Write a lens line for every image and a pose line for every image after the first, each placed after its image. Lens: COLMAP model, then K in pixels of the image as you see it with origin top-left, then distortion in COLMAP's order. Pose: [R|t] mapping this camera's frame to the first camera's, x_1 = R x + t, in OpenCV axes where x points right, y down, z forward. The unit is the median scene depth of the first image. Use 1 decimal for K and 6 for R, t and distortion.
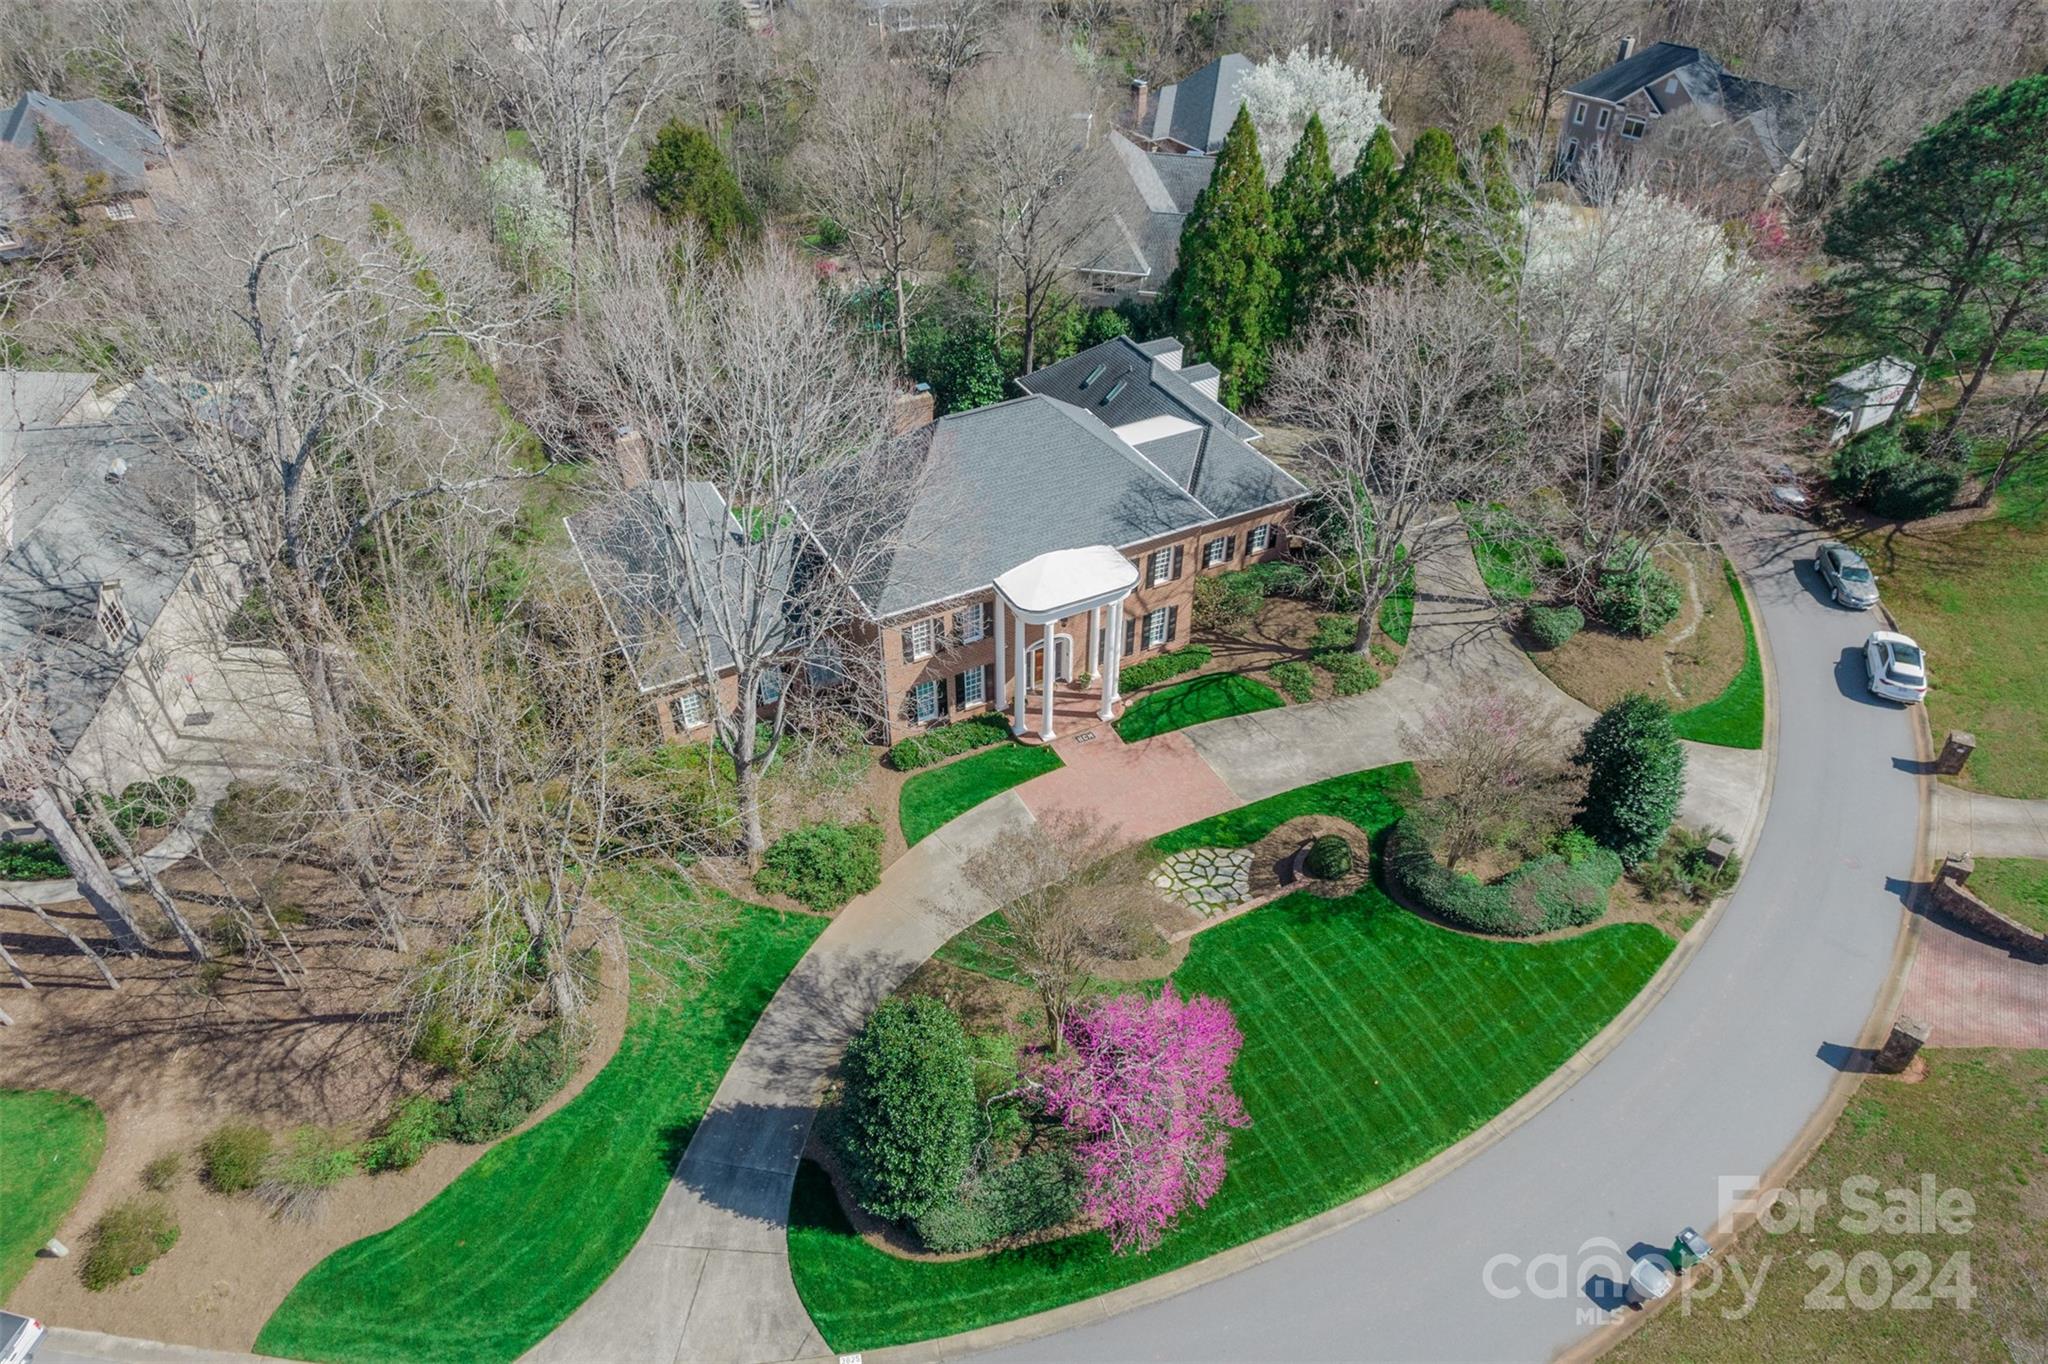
lens RADIAL K [[1312.3, 0, 1020.3], [0, 1312.3, 688.5], [0, 0, 1]] dist [-0.044885, 0.010926]
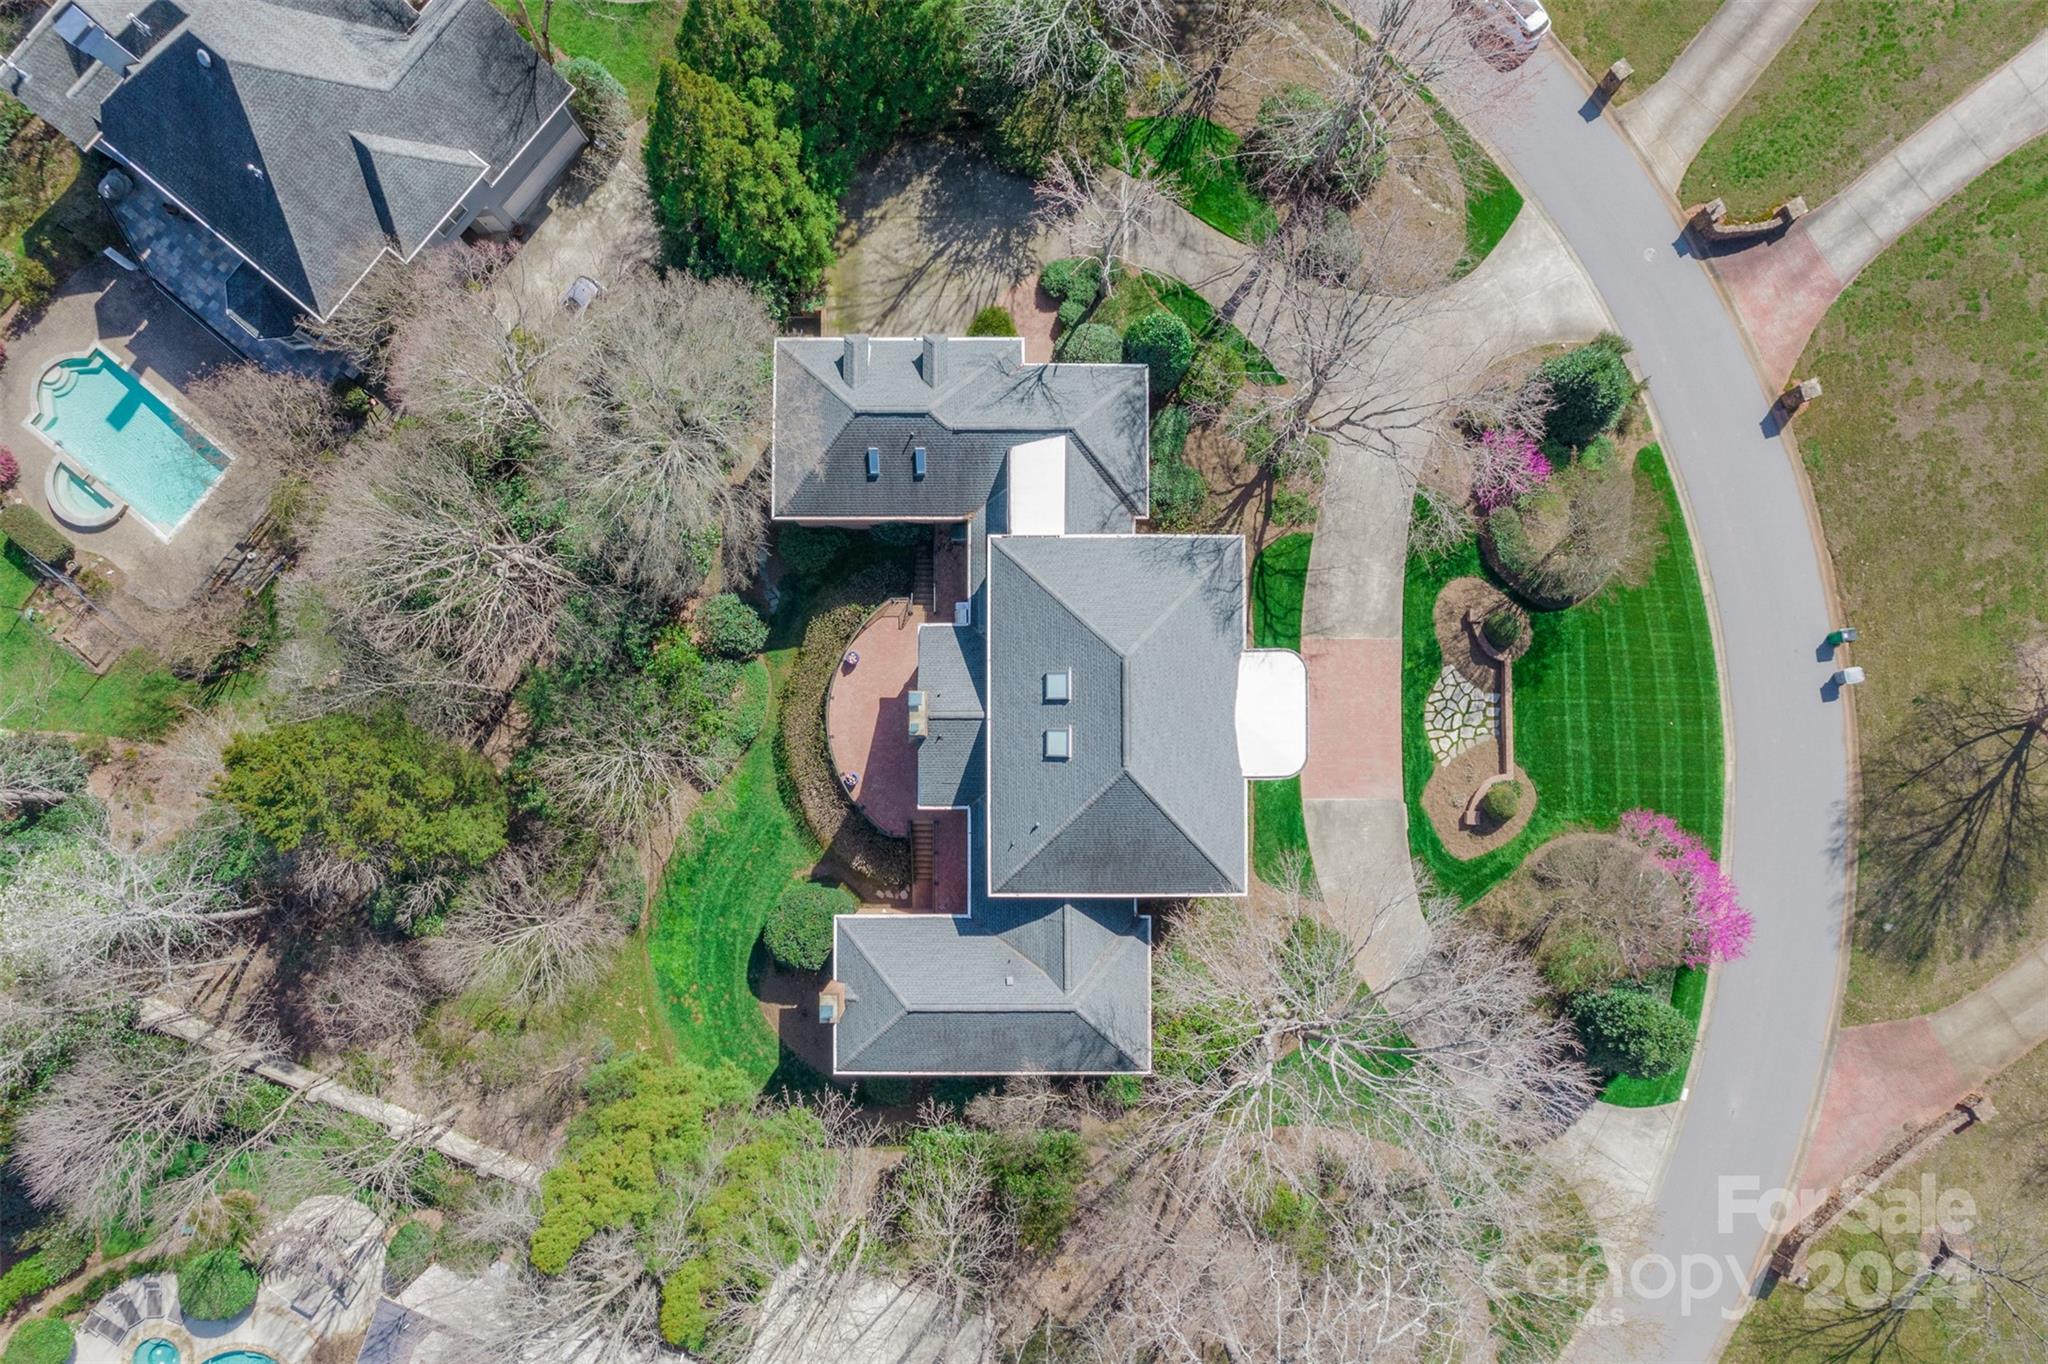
lens RADIAL K [[1312.3, 0, 1030.8], [0, 1312.3, 680.8], [0, 0, 1]] dist [-0.044885, 0.010926]
pose [[0.457493, -0.888178, 0.042902, -0.074854], [0.546345, 0.318829, 0.774503, -1.033238], [-0.701575, -0.330890, 0.631113, 0.452574]]
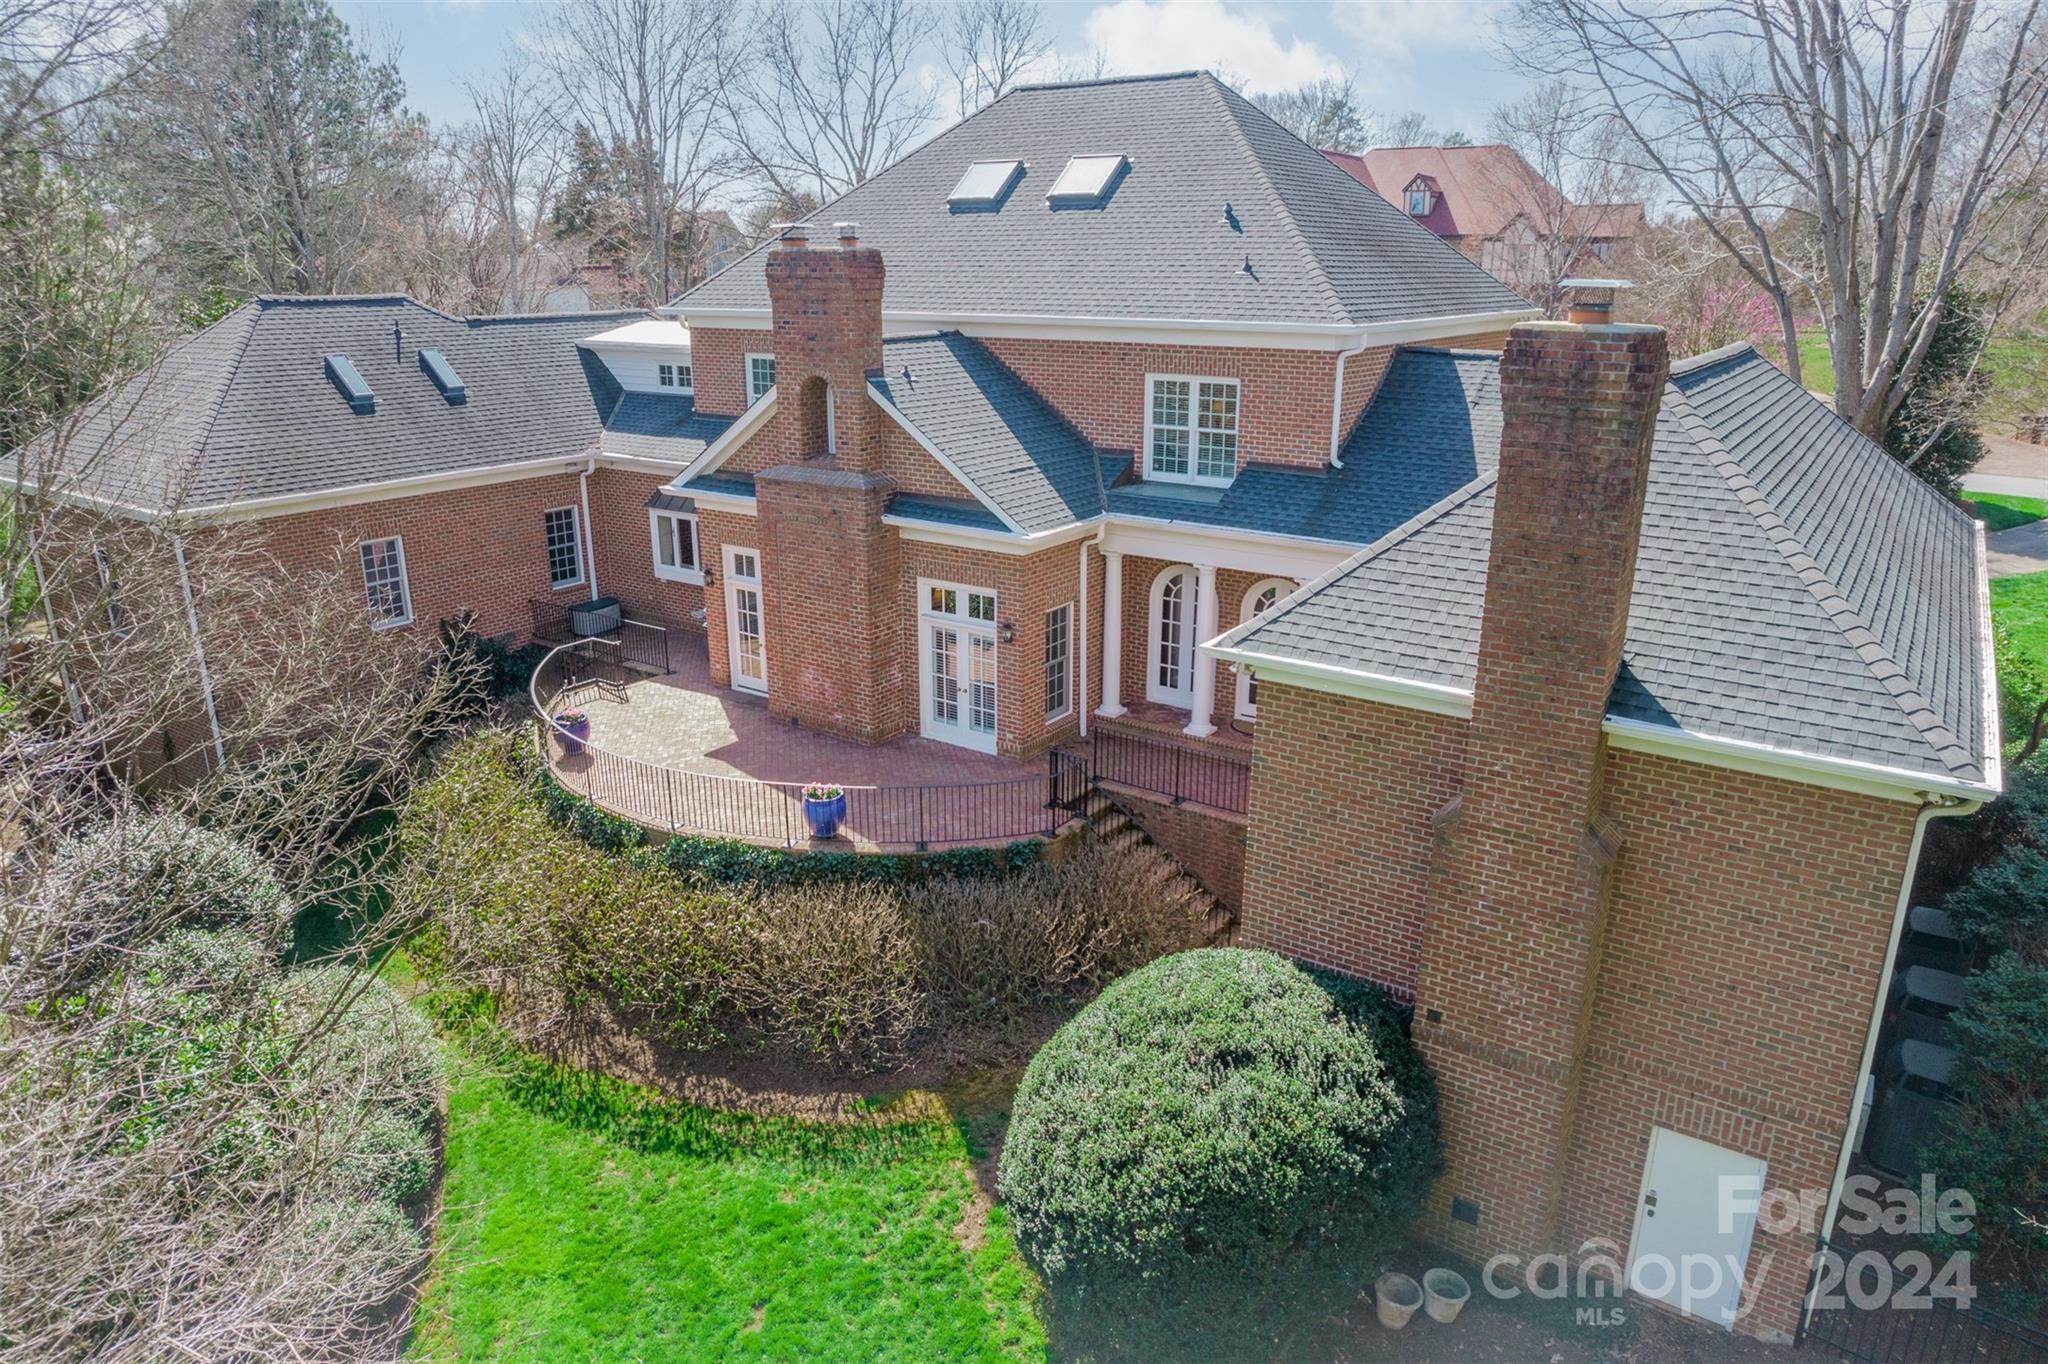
lens RADIAL K [[1312.3, 0, 1025.1], [0, 1312.3, 675.7], [0, 0, 1]] dist [-0.044885, 0.010926]
pose [[-0.469939, -0.263996, 0.842297, -0.493587], [0.547947, 0.660866, 0.512845, -0.347274], [-0.692034, 0.702540, -0.165911, 1.284460]]
